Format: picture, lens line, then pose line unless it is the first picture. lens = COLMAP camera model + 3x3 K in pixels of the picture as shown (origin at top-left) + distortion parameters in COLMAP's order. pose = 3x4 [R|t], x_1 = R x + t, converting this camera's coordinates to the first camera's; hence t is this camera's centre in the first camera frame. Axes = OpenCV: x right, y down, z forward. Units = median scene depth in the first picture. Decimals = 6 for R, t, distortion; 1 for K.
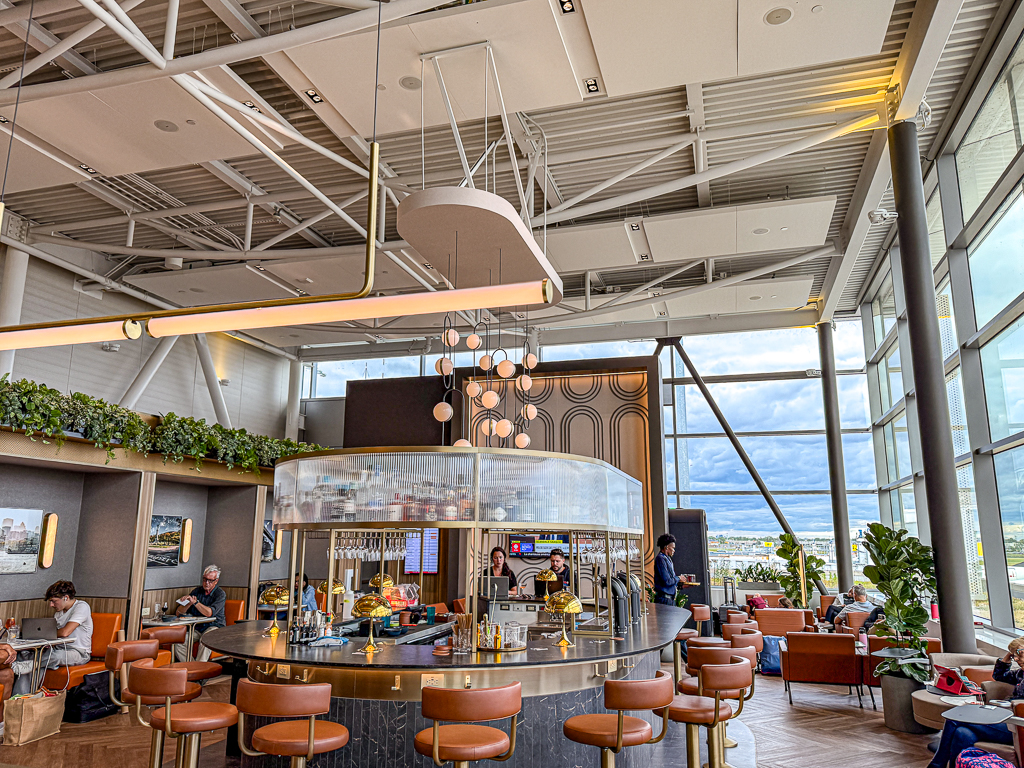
lens RADIAL K [[742.5, 0, 489.2], [0, 742.5, 394.5], [0, 0, 1]] dist [0.035925, -0.043654]
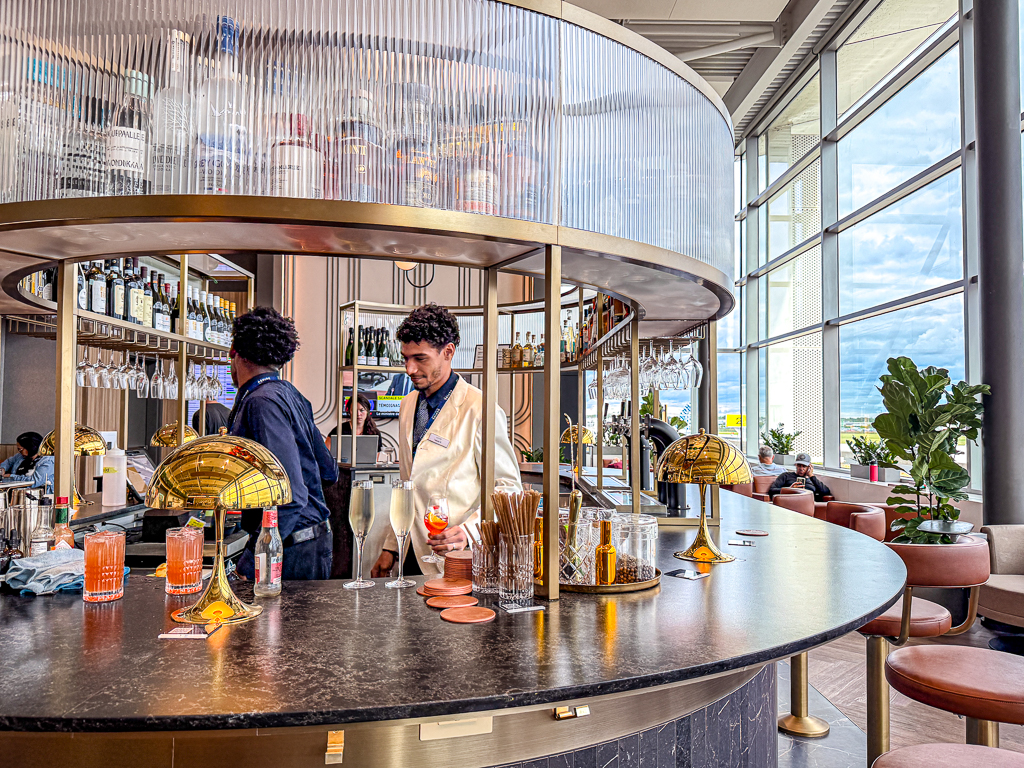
lens RADIAL K [[742.5, 0, 483.5], [0, 742.5, 391.6], [0, 0, 1]] dist [0.035925, -0.043654]
pose [[0.957907, 0.012630, 0.286802, -0.094629], [-0.057355, 0.987310, 0.148084, 0.134267], [-0.281292, -0.158300, 0.946475, 0.462216]]
